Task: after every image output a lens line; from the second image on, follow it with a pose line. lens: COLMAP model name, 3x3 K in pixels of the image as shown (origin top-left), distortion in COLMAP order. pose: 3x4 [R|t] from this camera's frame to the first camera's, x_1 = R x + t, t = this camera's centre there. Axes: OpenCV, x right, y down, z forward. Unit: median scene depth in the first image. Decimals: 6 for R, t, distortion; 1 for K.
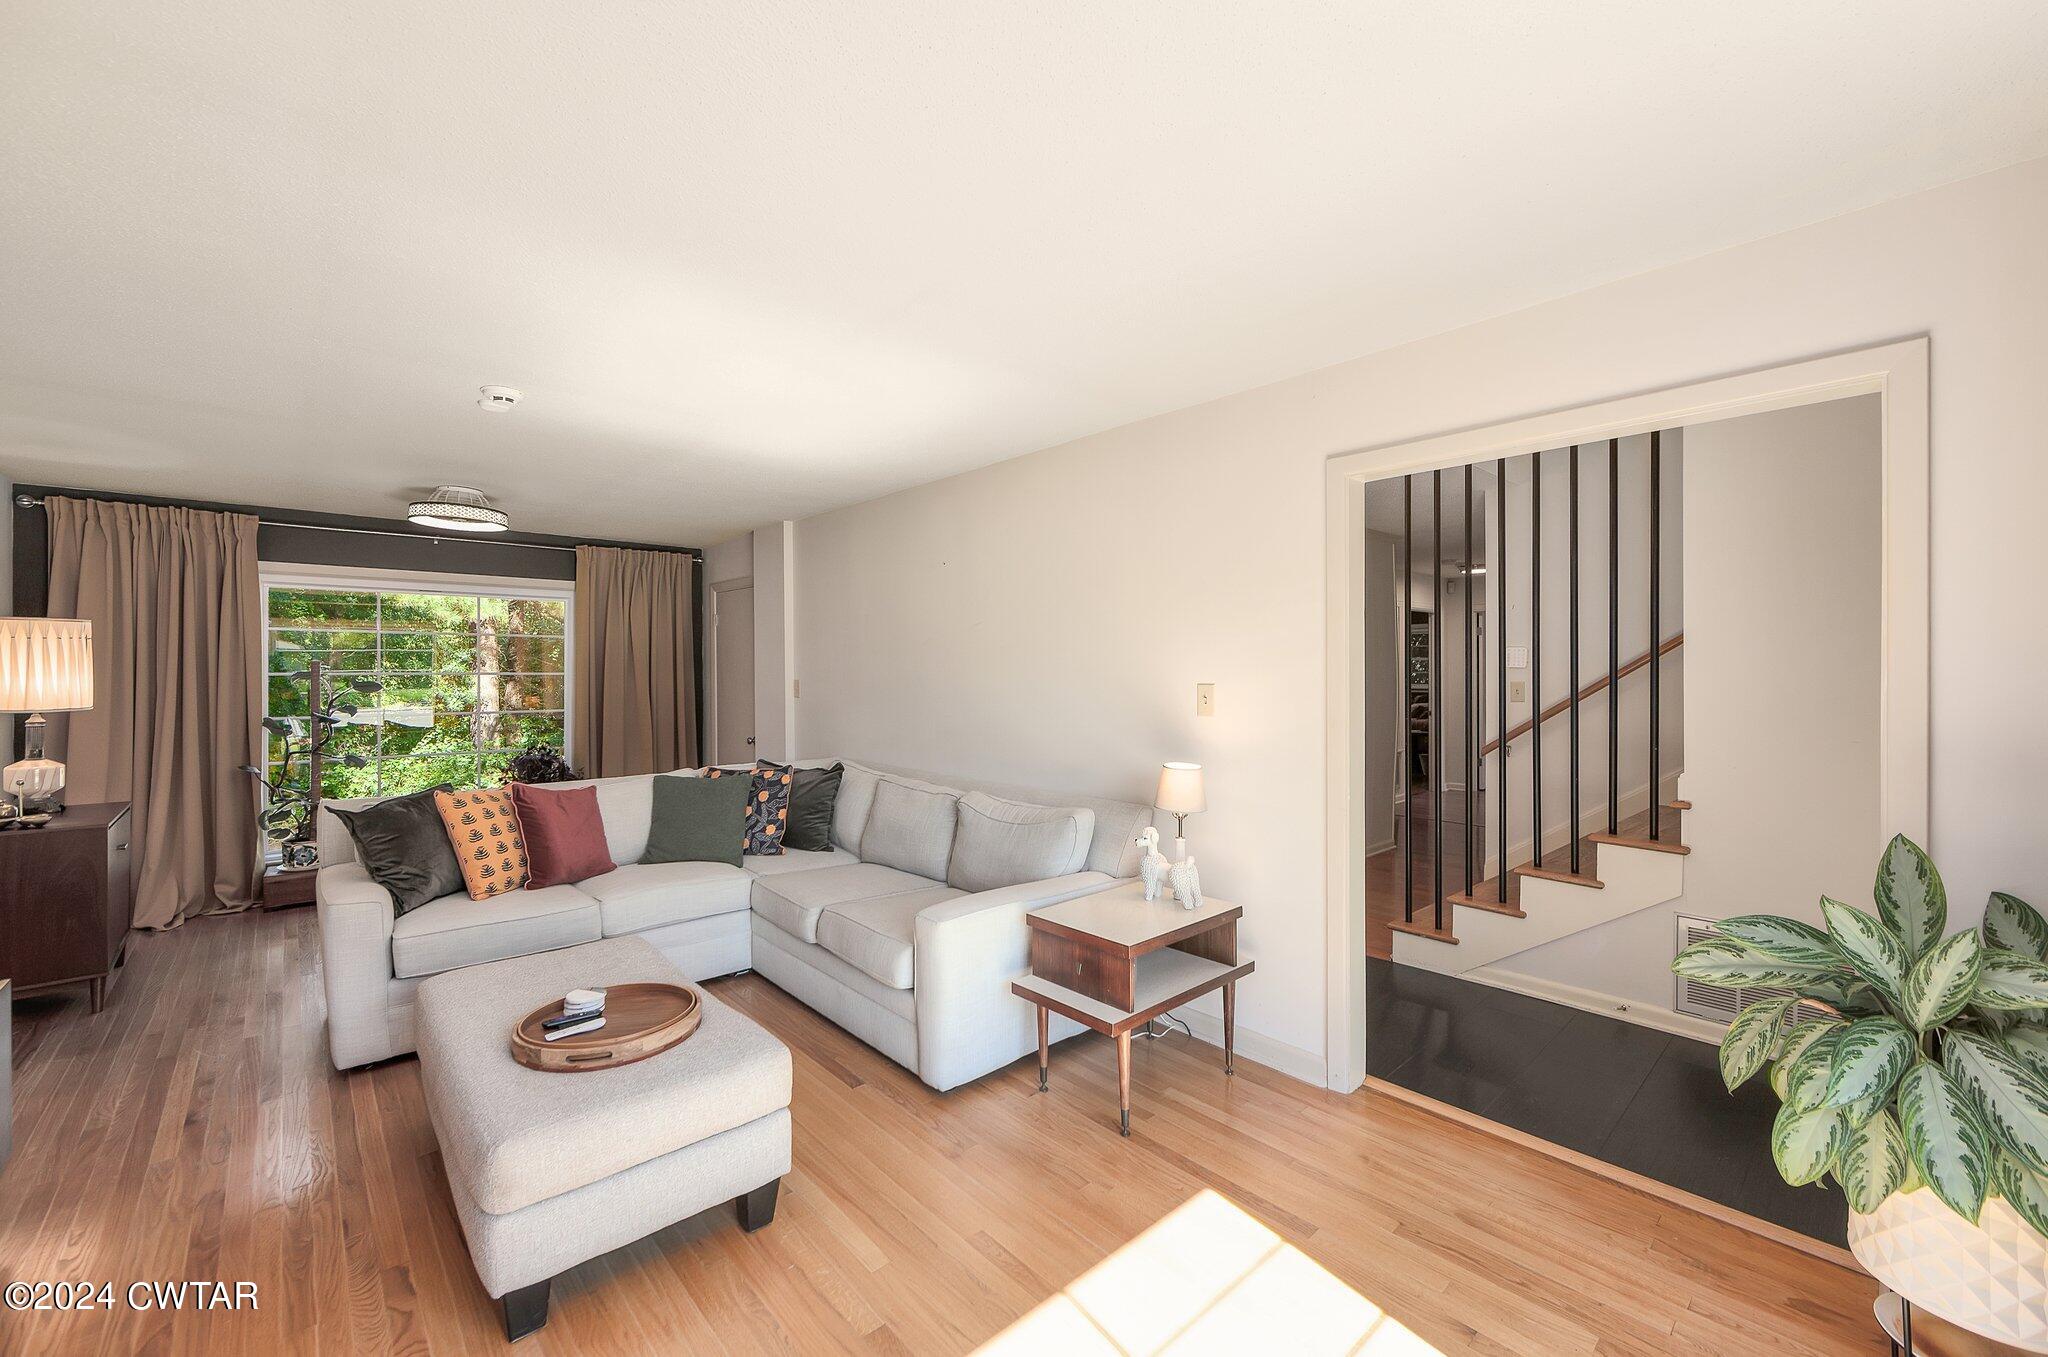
lens RADIAL K [[818.3, 0, 1020.4], [0, 818.3, 672.3], [0, 0, 1]] dist [-0.007364, 0.000234]
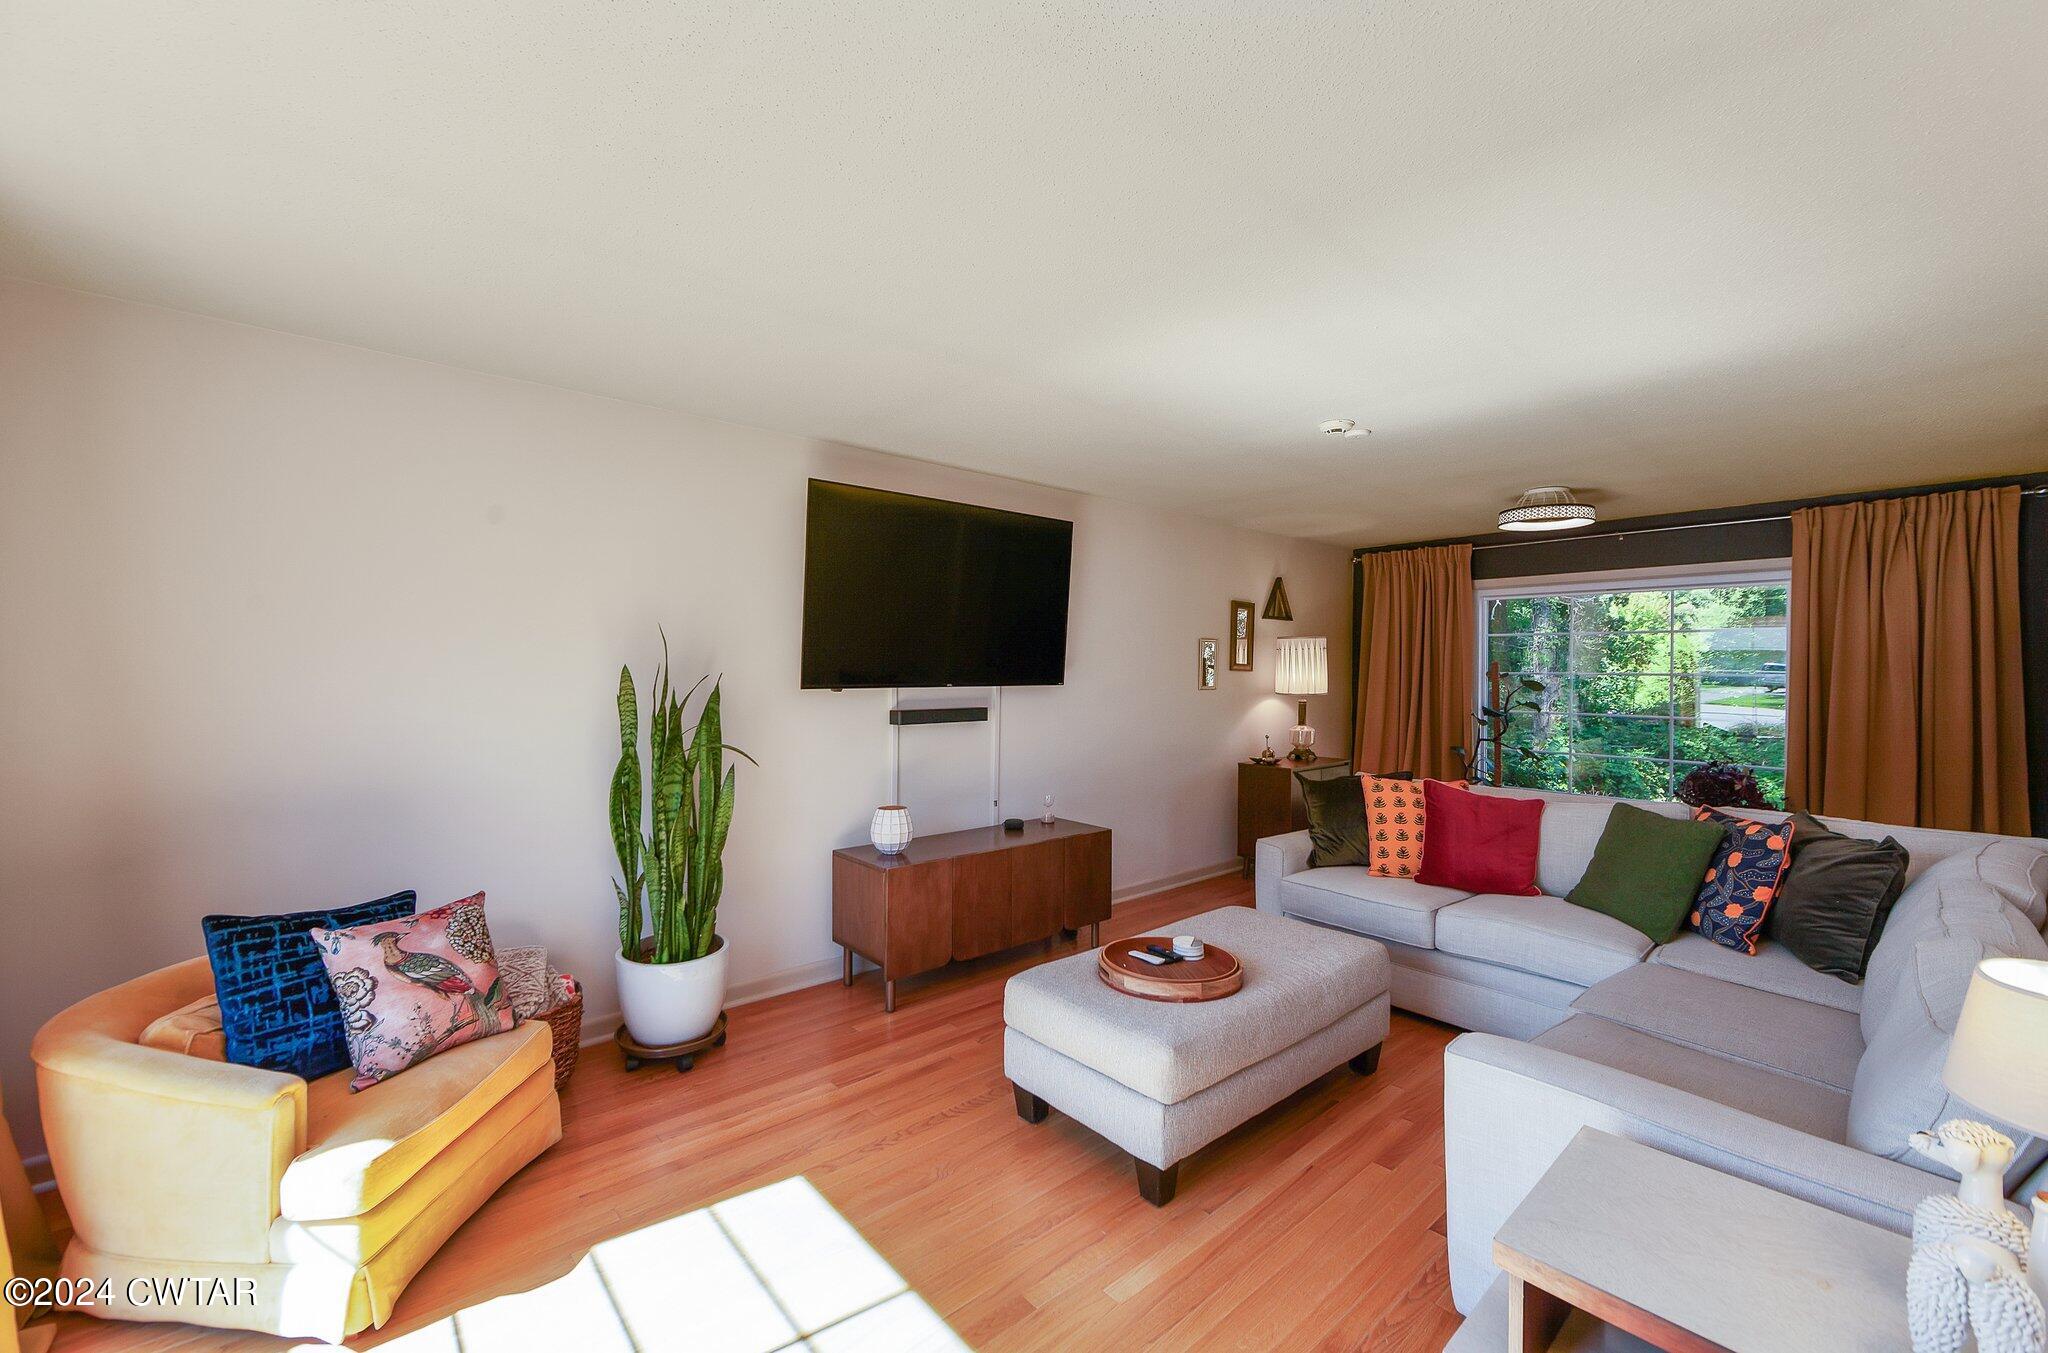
lens RADIAL K [[818.3, 0, 1022.2], [0, 818.3, 671.0], [0, 0, 1]] dist [-0.007364, 0.000234]
pose [[-0.016199, 0.004764, -0.999857, 0.367406], [-0.007580, 0.999959, 0.004887, -0.002222], [0.999840, 0.007658, -0.016162, 0.428035]]
